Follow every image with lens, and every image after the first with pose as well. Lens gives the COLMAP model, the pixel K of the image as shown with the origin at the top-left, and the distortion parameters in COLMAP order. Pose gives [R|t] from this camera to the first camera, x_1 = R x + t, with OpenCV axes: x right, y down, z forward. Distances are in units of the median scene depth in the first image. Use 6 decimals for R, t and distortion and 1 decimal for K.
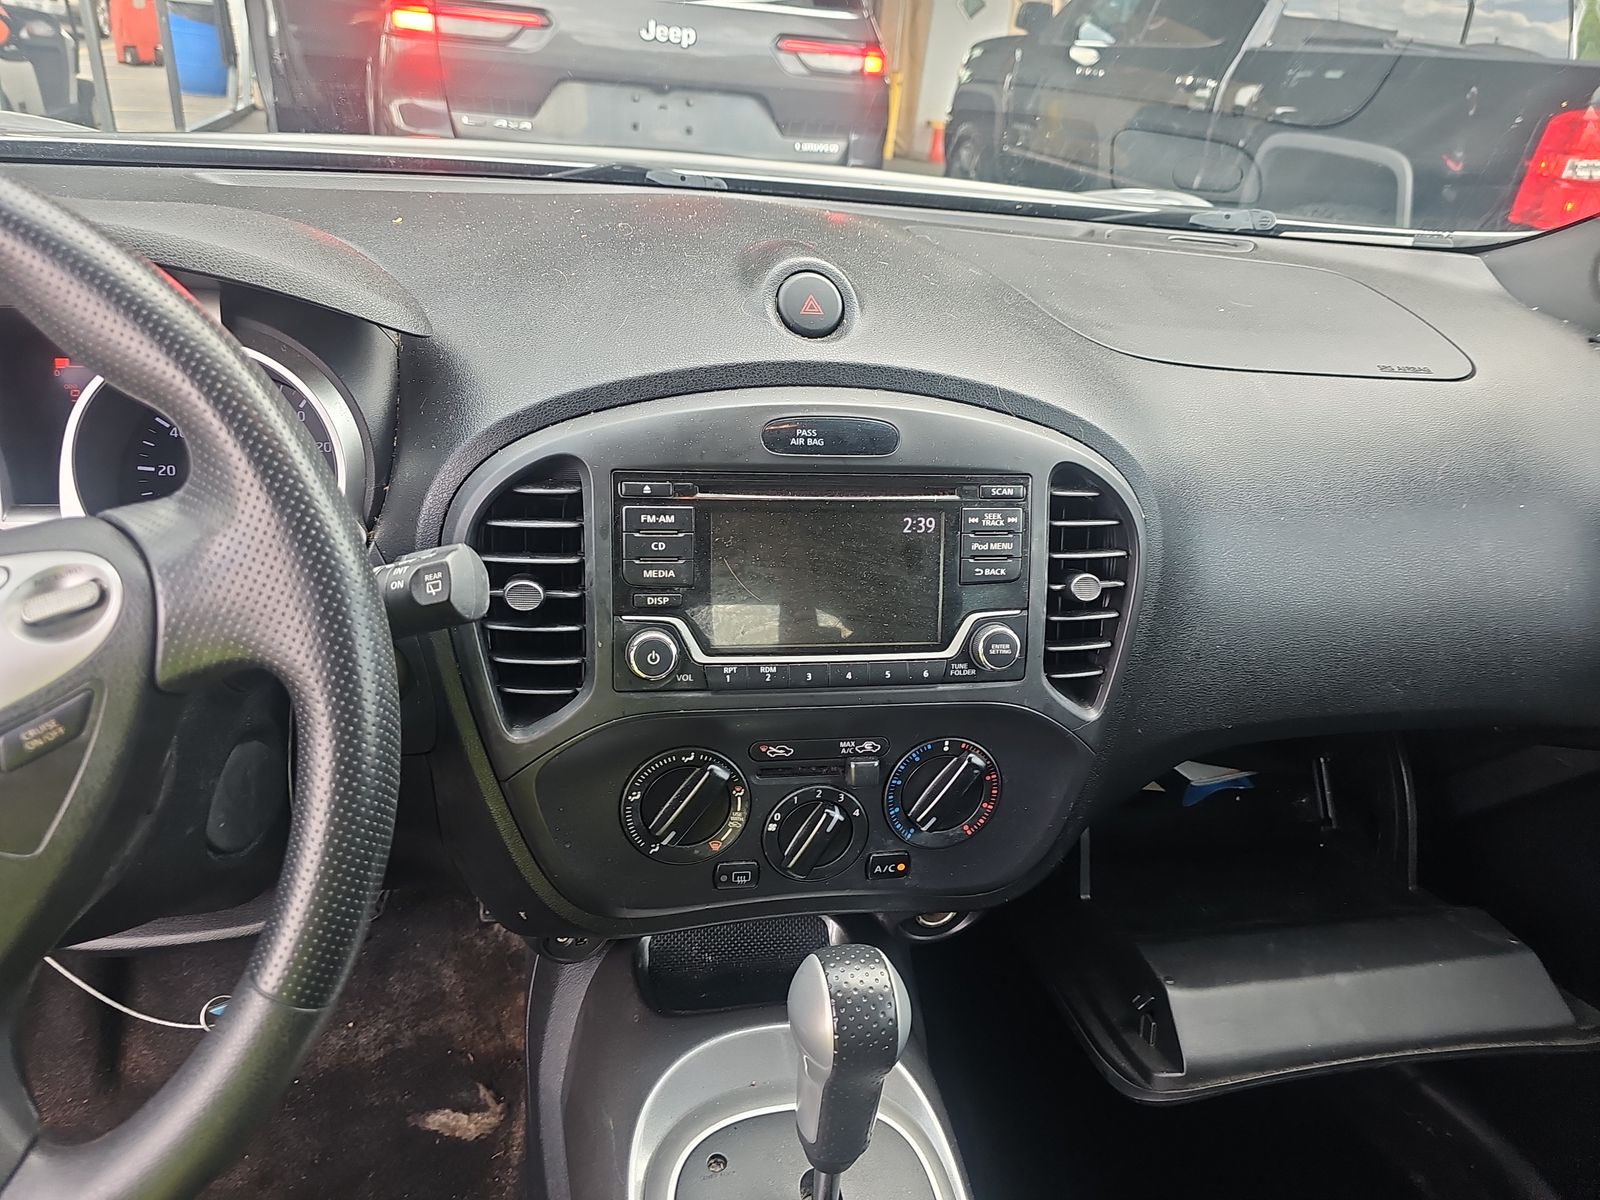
lens RADIAL K [[1044.2, 0, 741.0], [0, 1044.2, 609.2], [0, 0, 1]] dist [0.006036, -0.018826]
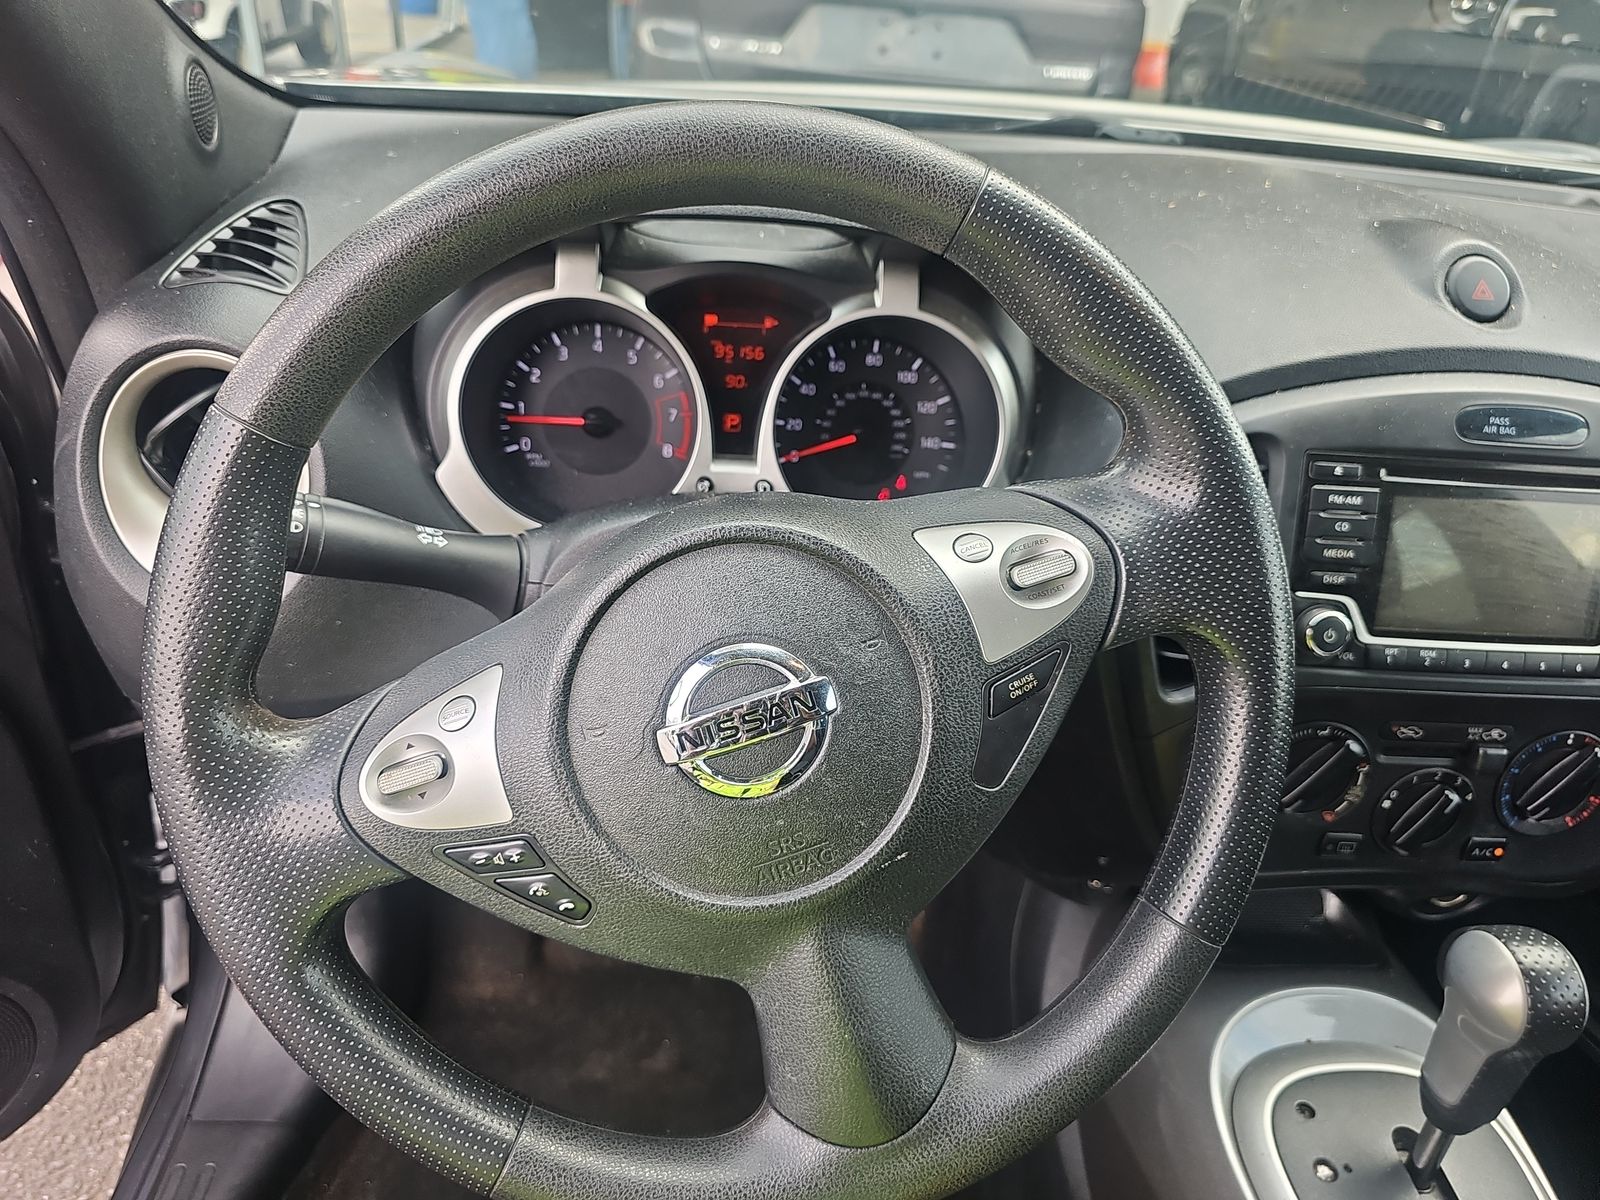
lens RADIAL K [[1044.2, 0, 798.9], [0, 1044.2, 613.4], [0, 0, 1]] dist [0.006036, -0.018826]
pose [[0.989942, 0.069202, -0.123393, -0.454994], [-0.061371, 0.995919, 0.066176, -0.010322], [0.127469, -0.057938, 0.990149, -0.082861]]
